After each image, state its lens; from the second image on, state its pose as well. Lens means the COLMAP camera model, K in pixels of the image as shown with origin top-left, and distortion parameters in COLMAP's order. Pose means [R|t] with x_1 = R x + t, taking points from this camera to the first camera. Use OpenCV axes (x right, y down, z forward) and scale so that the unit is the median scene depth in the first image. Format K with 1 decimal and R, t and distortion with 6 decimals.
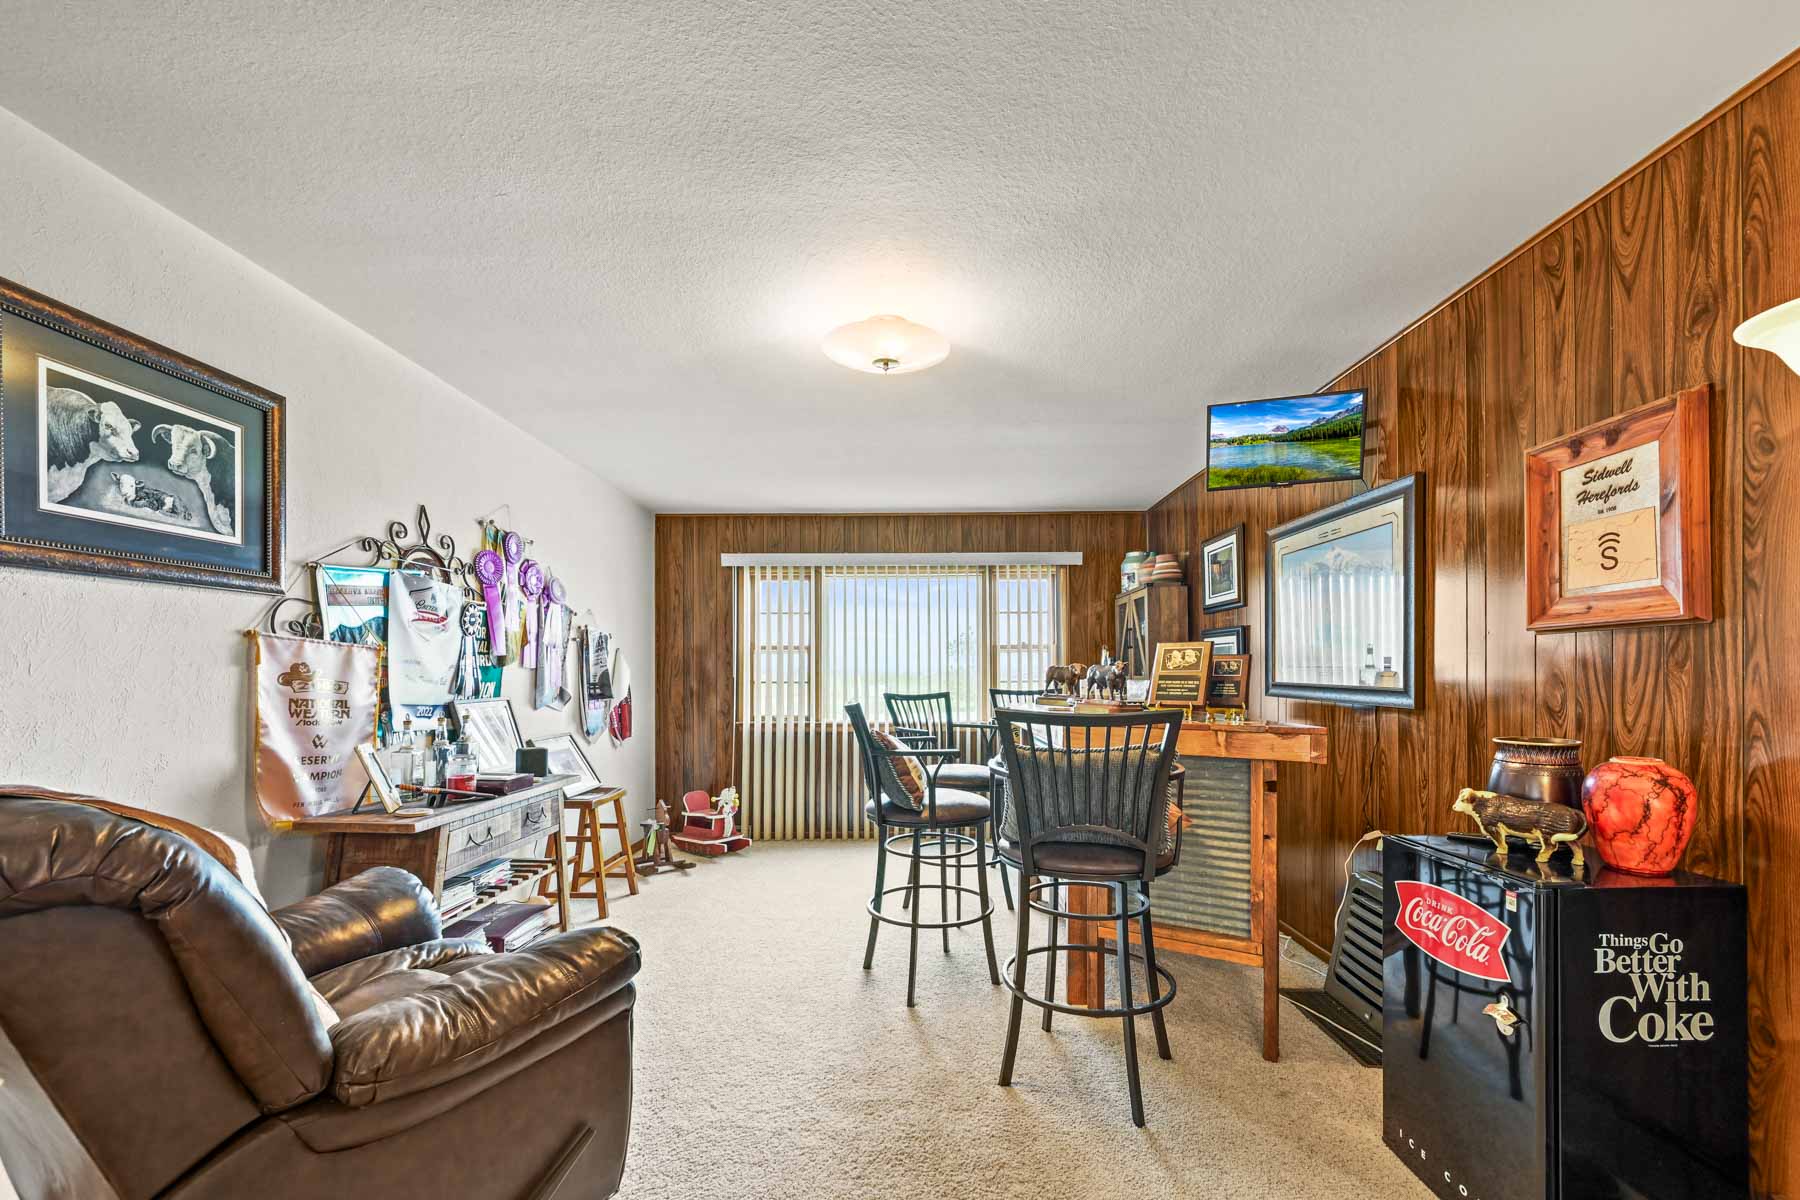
lens RADIAL K [[717.1, 0, 879.1], [0, 717.1, 673.1], [0, 0, 1]] dist [-0.001020, 0.000495]
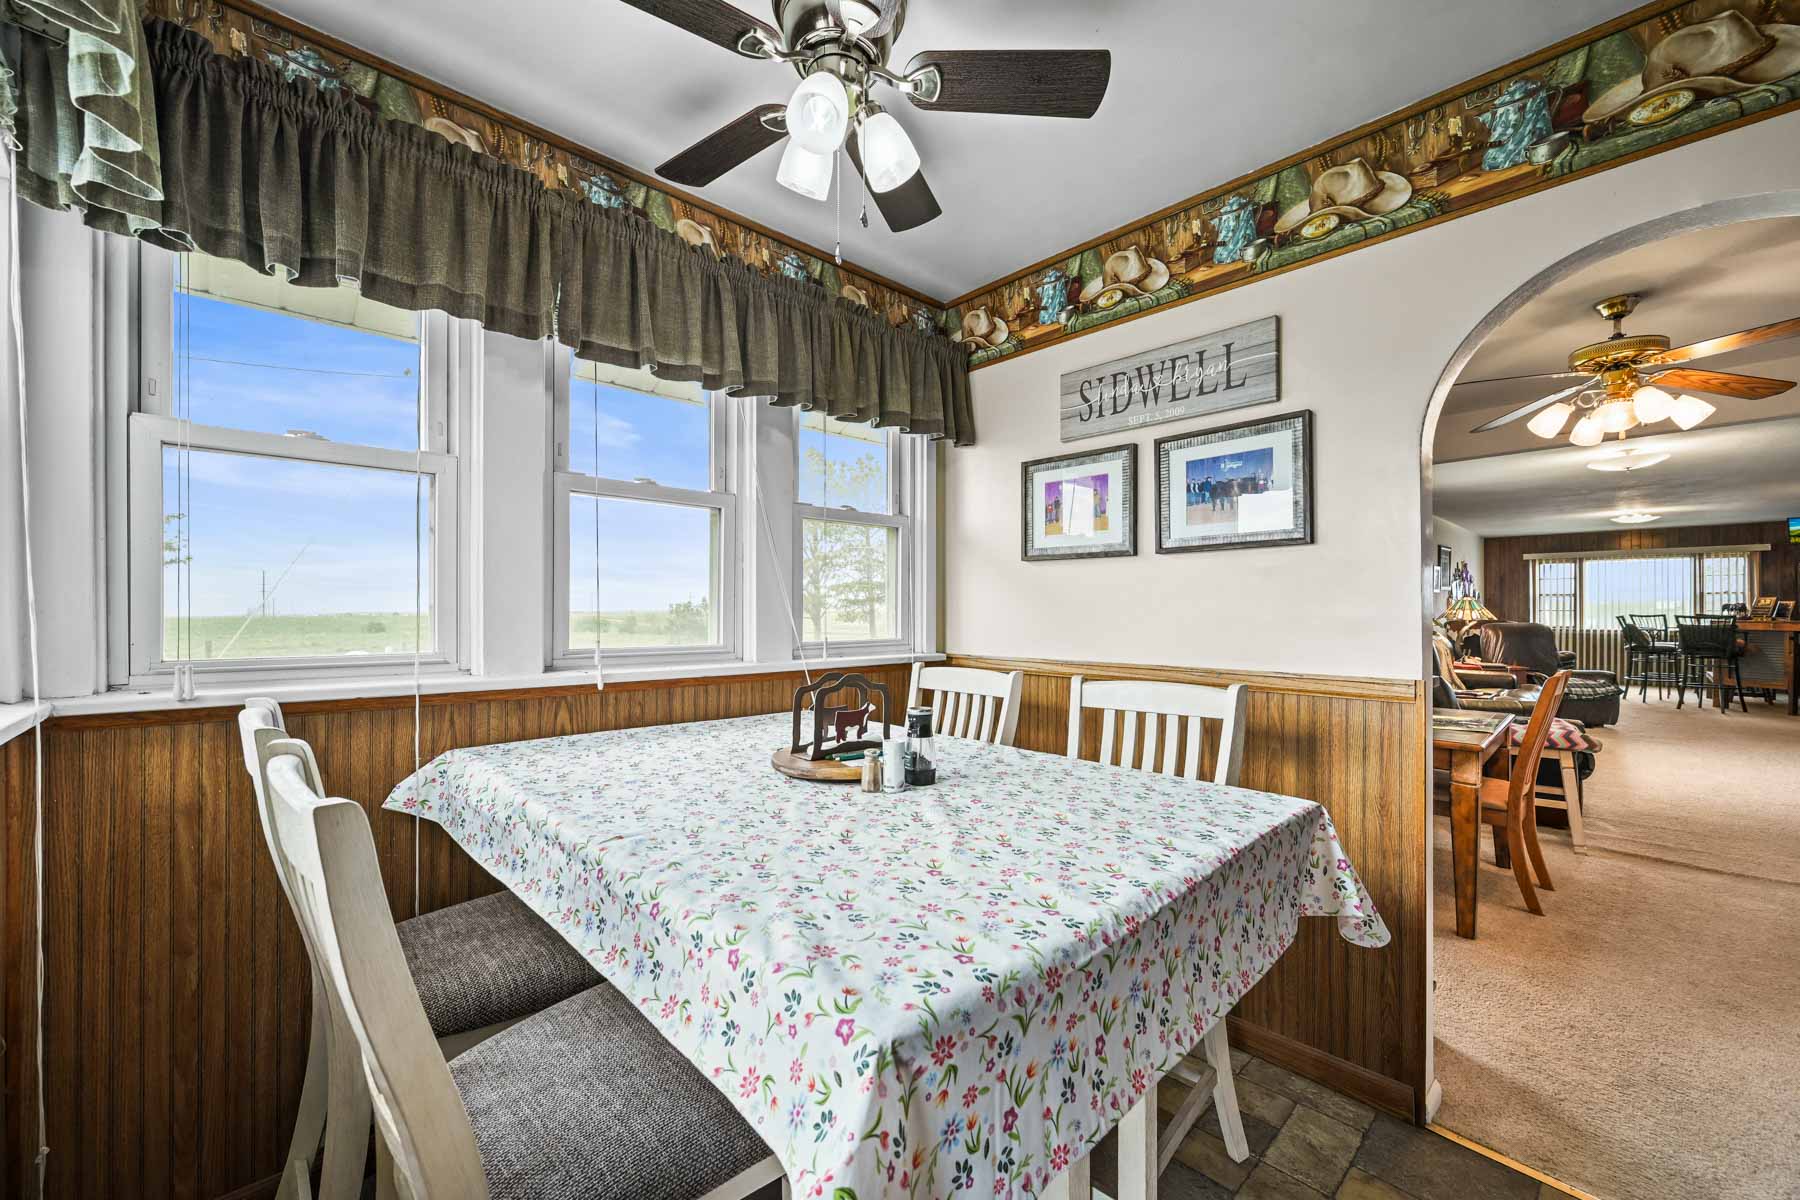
lens RADIAL K [[717.1, 0, 900.6], [0, 717.1, 603.6], [0, 0, 1]] dist [-0.001020, 0.000495]
pose [[0.729539, -0.002516, -0.683935, -0.233812], [0.000068, 0.999993, -0.003606, -0.000325], [0.683939, 0.002584, 0.729534, -4.509971]]
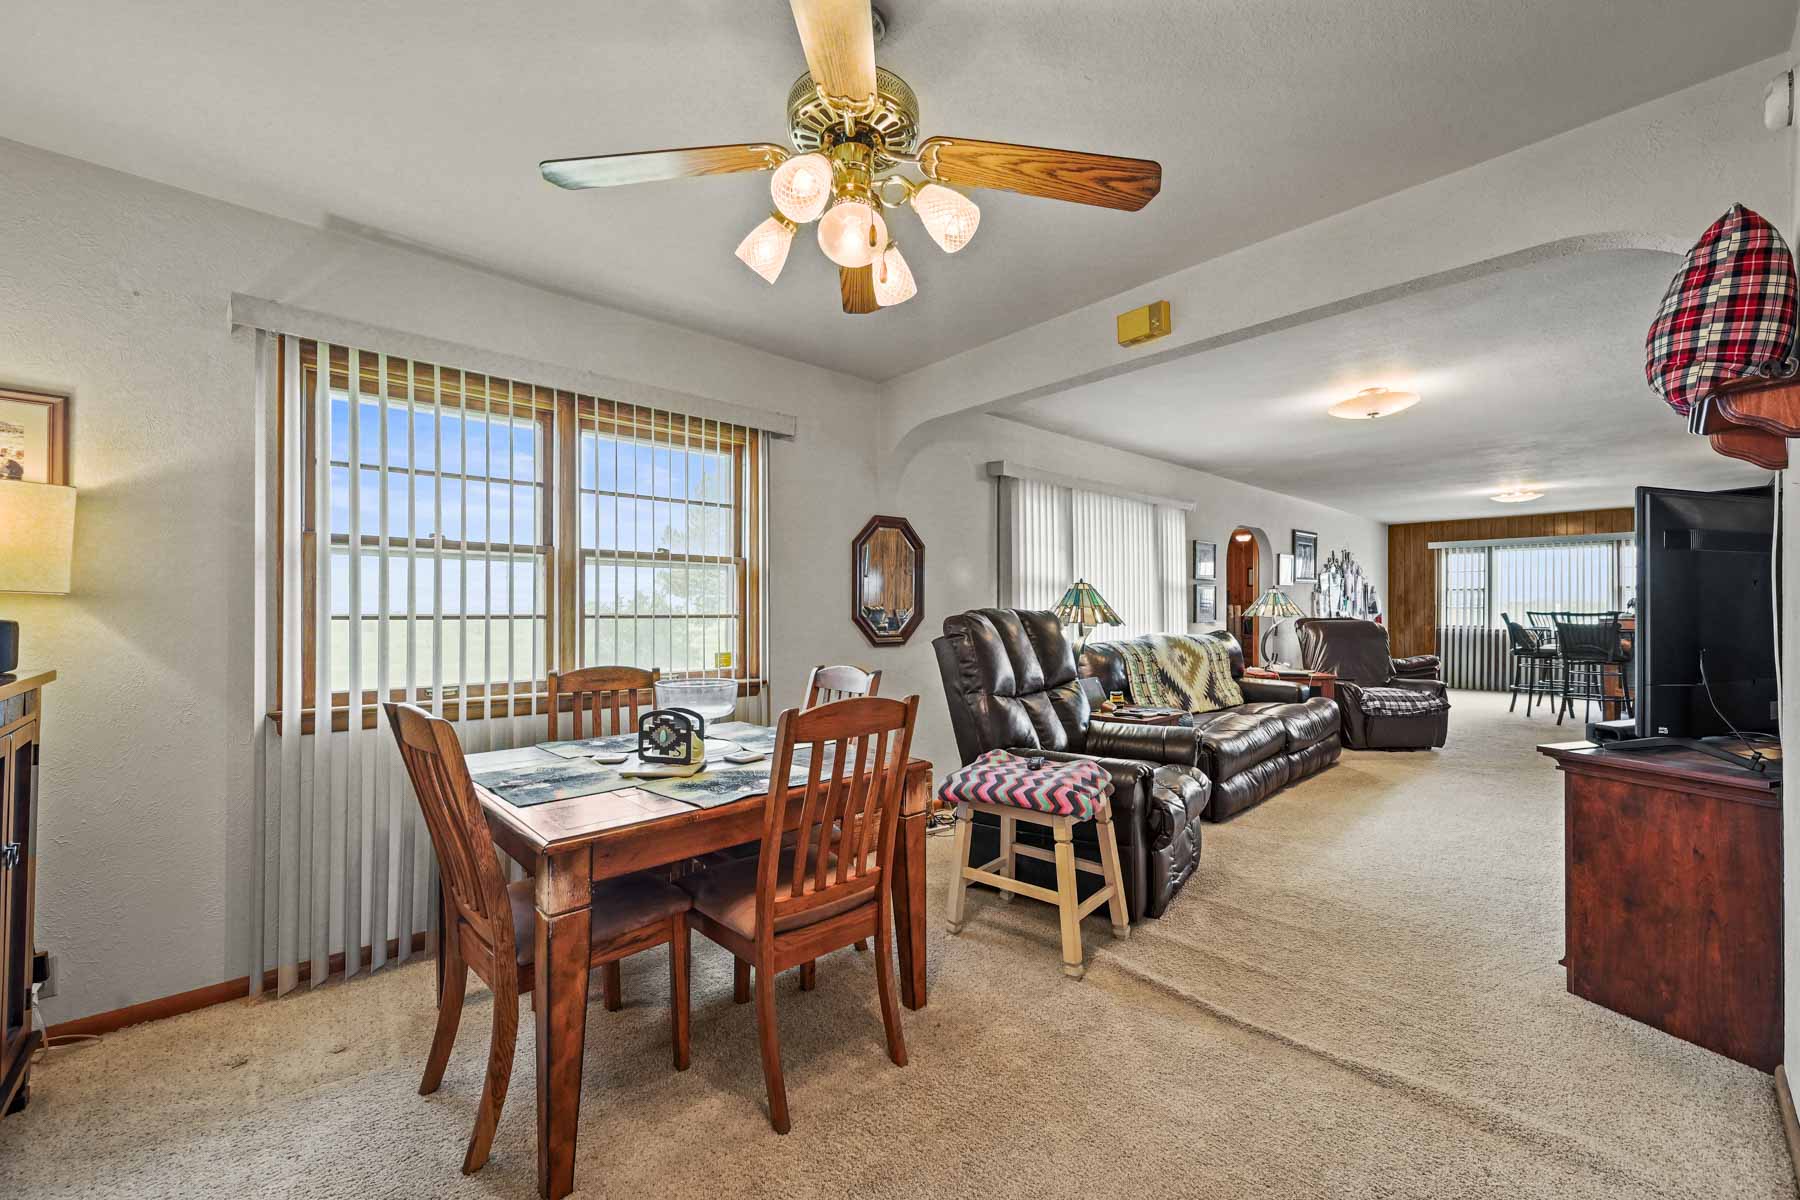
lens RADIAL K [[717.1, 0, 908.1], [0, 717.1, 606.8], [0, 0, 1]] dist [-0.001020, 0.000495]
pose [[0.715084, 0.003604, -0.699029, 0.316784], [-0.001529, 0.999992, 0.003591, 0.016785], [0.699037, -0.001499, 0.715084, -3.231696]]
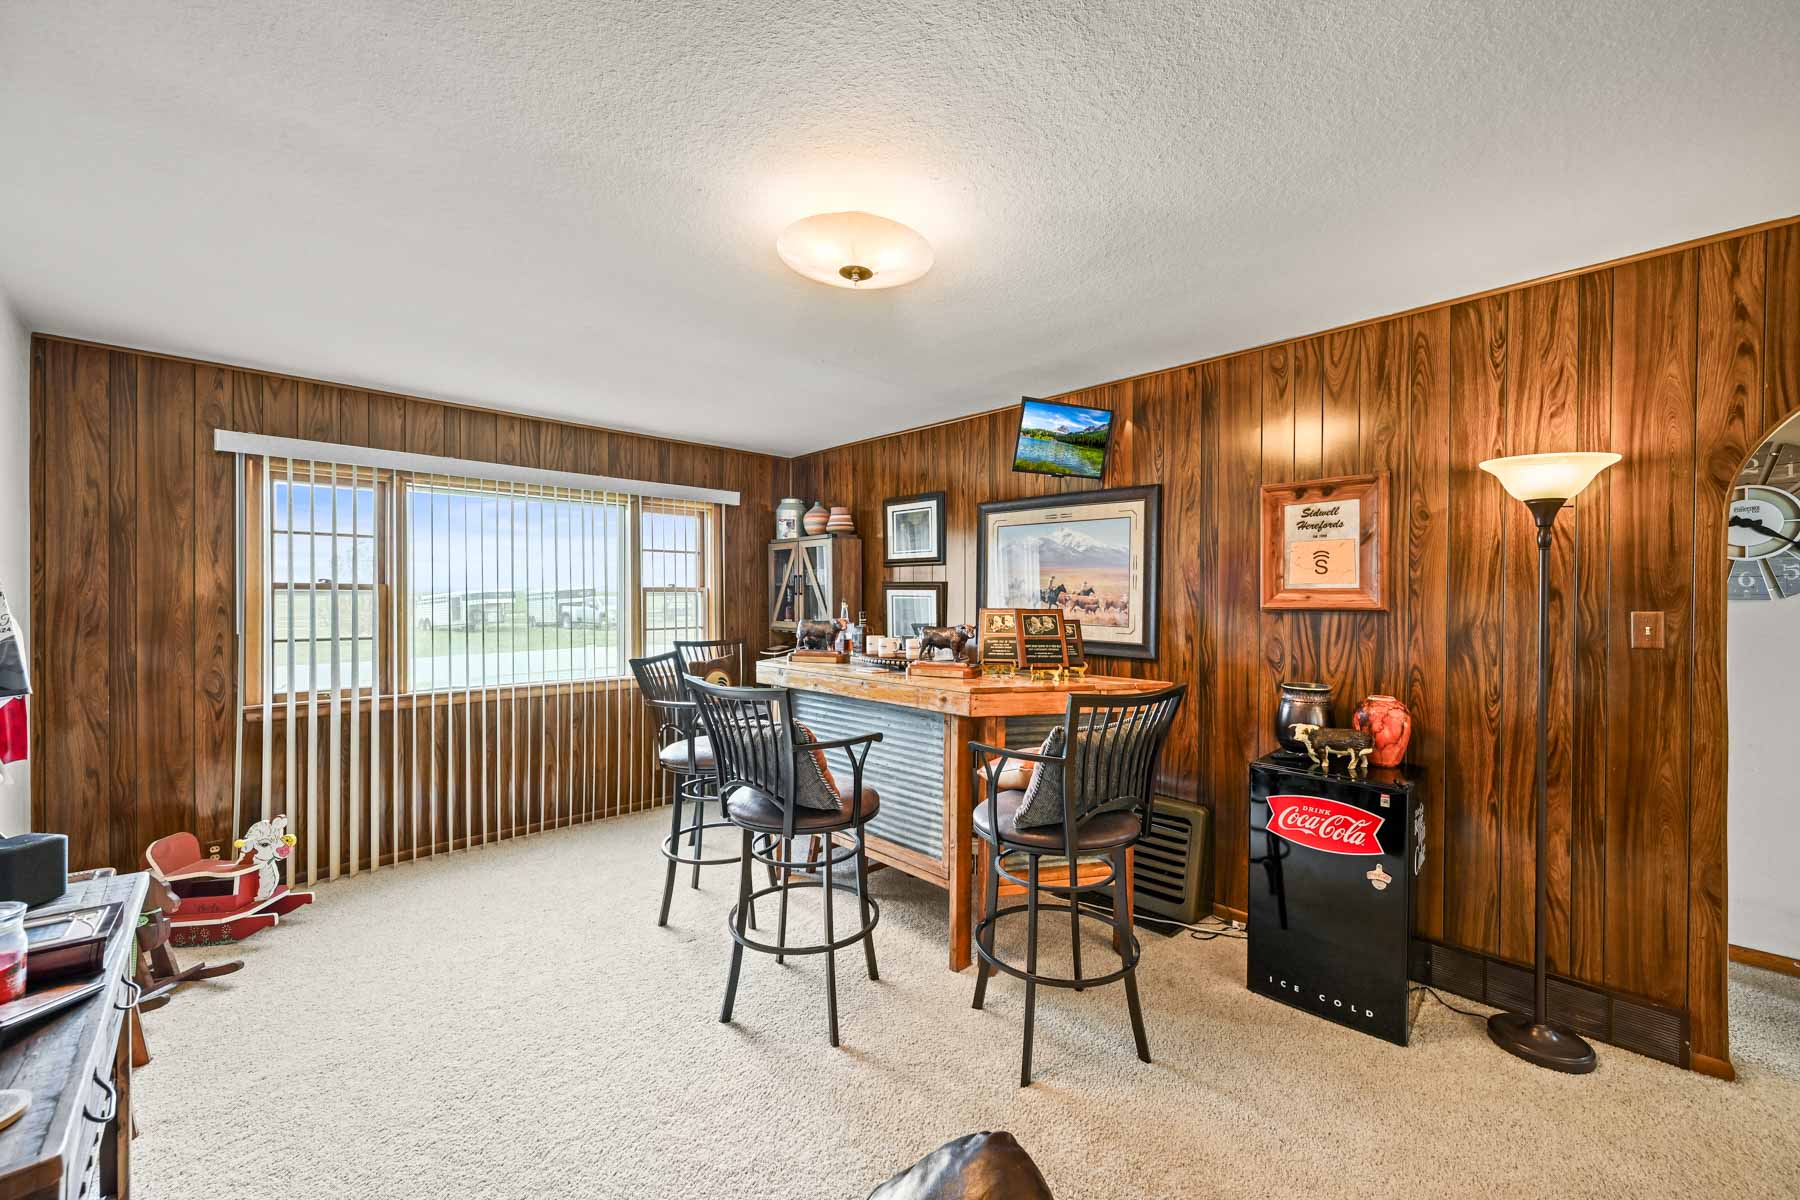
lens RADIAL K [[717.1, 0, 907.1], [0, 717.1, 601.5], [0, 0, 1]] dist [-0.001020, 0.000495]
pose [[0.706875, 0.001932, 0.707335, -0.520137], [-0.004199, 0.999990, 0.001464, -0.057500], [-0.707326, -0.004005, 0.706877, 0.370090]]
